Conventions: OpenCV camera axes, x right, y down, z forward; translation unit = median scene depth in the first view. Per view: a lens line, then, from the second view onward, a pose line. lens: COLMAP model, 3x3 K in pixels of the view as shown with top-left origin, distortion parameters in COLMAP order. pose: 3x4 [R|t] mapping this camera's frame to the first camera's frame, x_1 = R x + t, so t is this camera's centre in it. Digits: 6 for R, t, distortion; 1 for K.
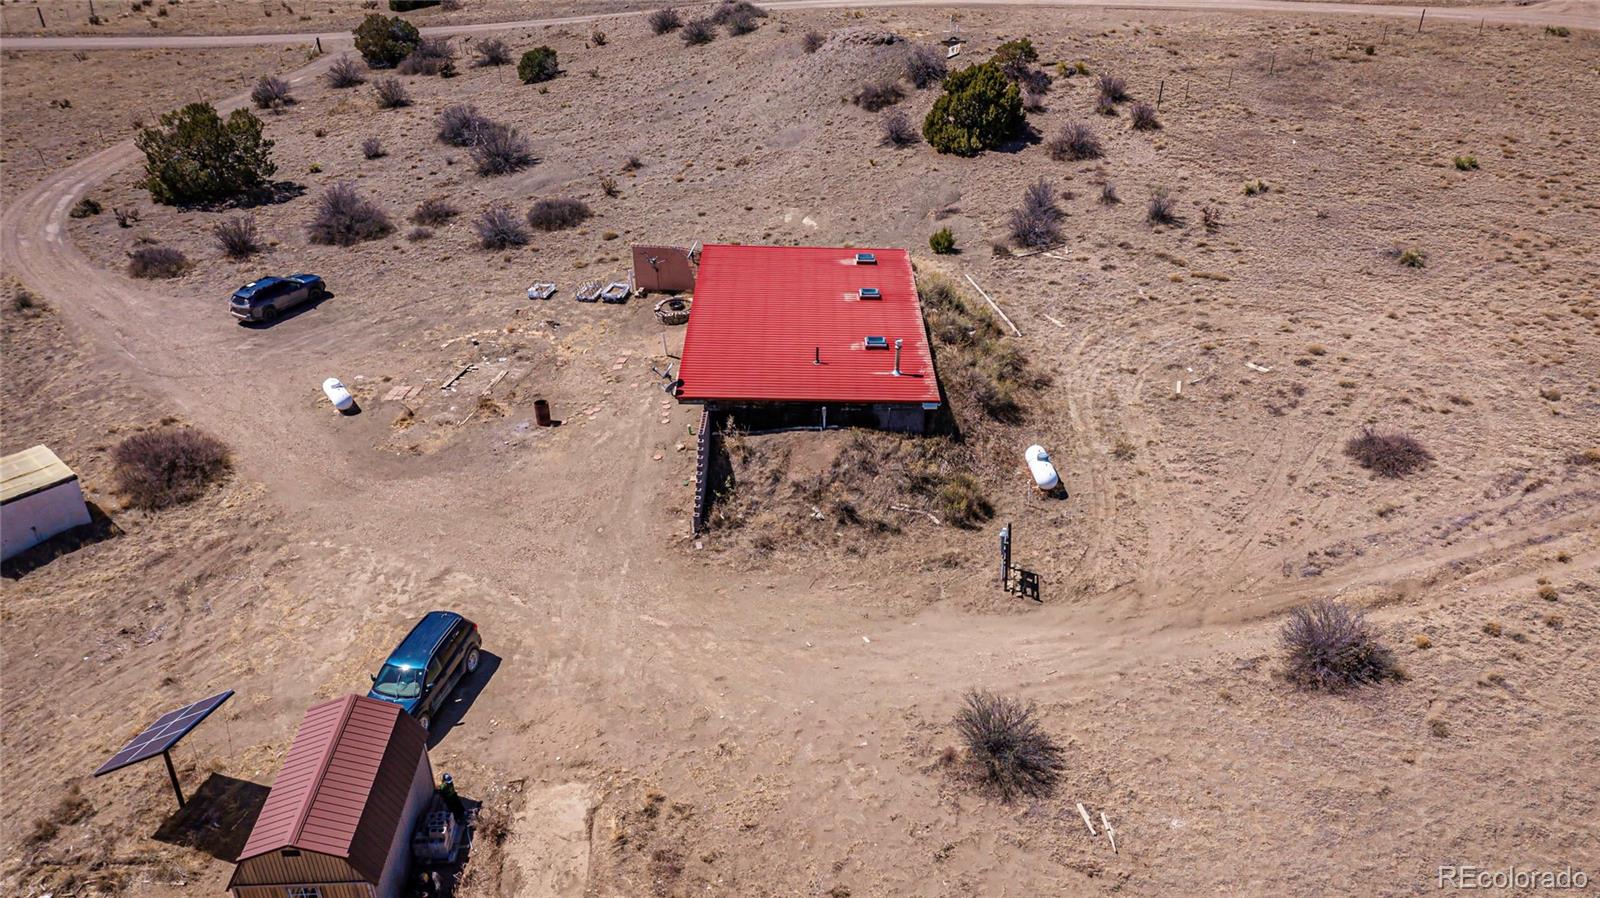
lens RADIAL K [[1244.8, 0, 802.5], [0, 1244.8, 480.7], [0, 0, 1]] dist [0.008968, 0.038942]
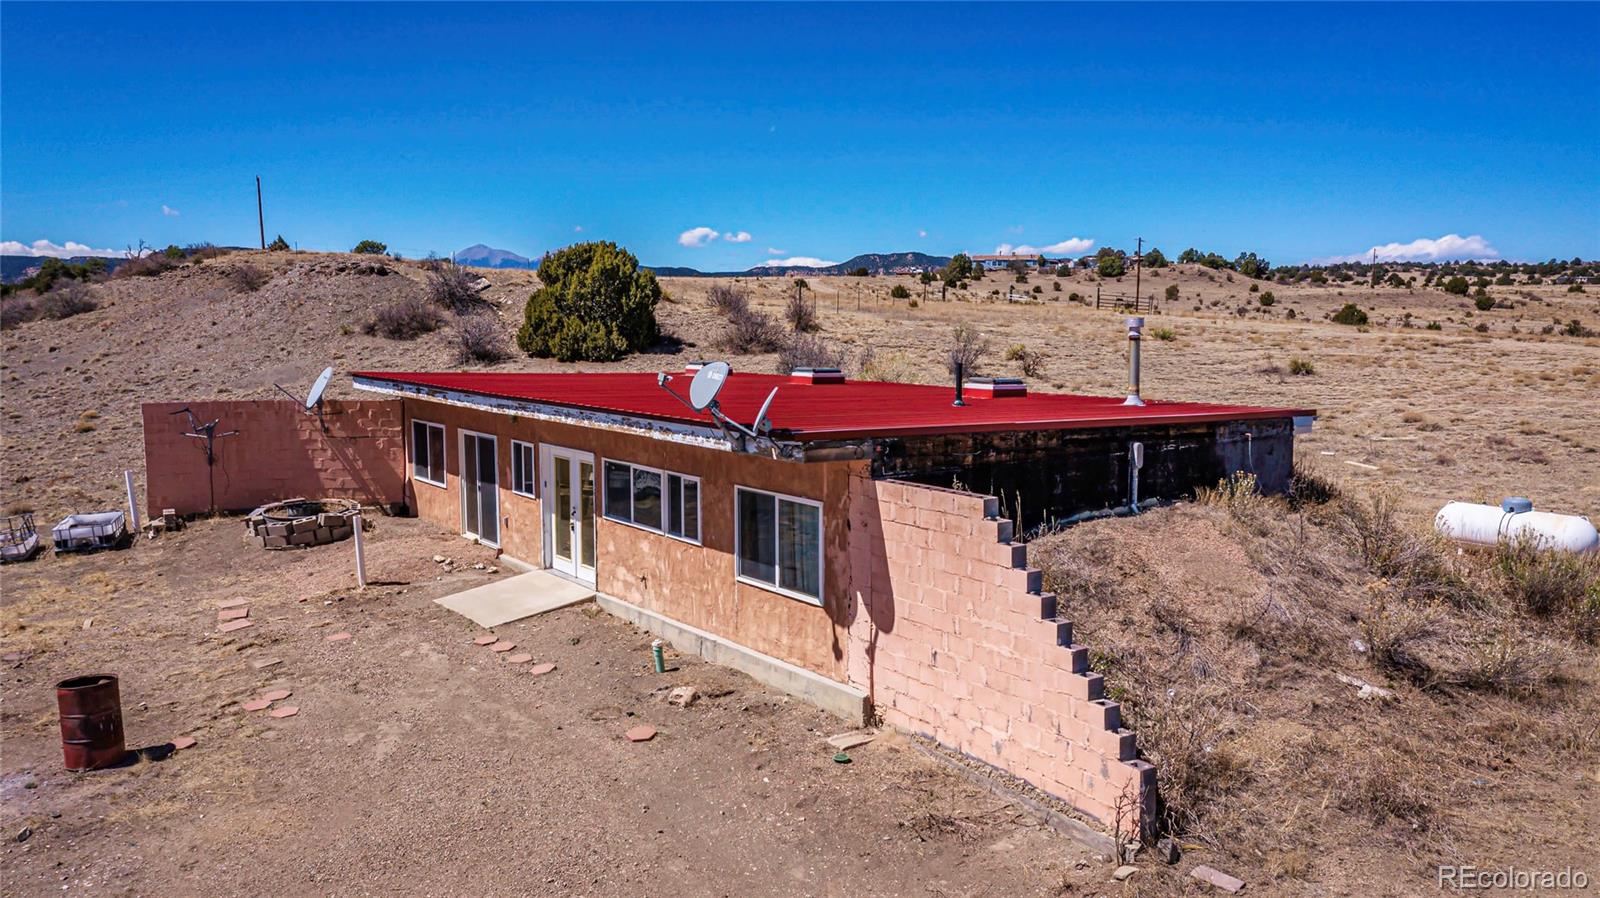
lens RADIAL K [[1244.8, 0, 802.5], [0, 1244.8, 480.7], [0, 0, 1]] dist [0.008968, 0.038942]
pose [[0.806848, -0.079854, 0.585338, -0.252717], [0.305973, 0.904059, -0.298427, 0.026167], [-0.505349, 0.419882, 0.753871, 0.742000]]
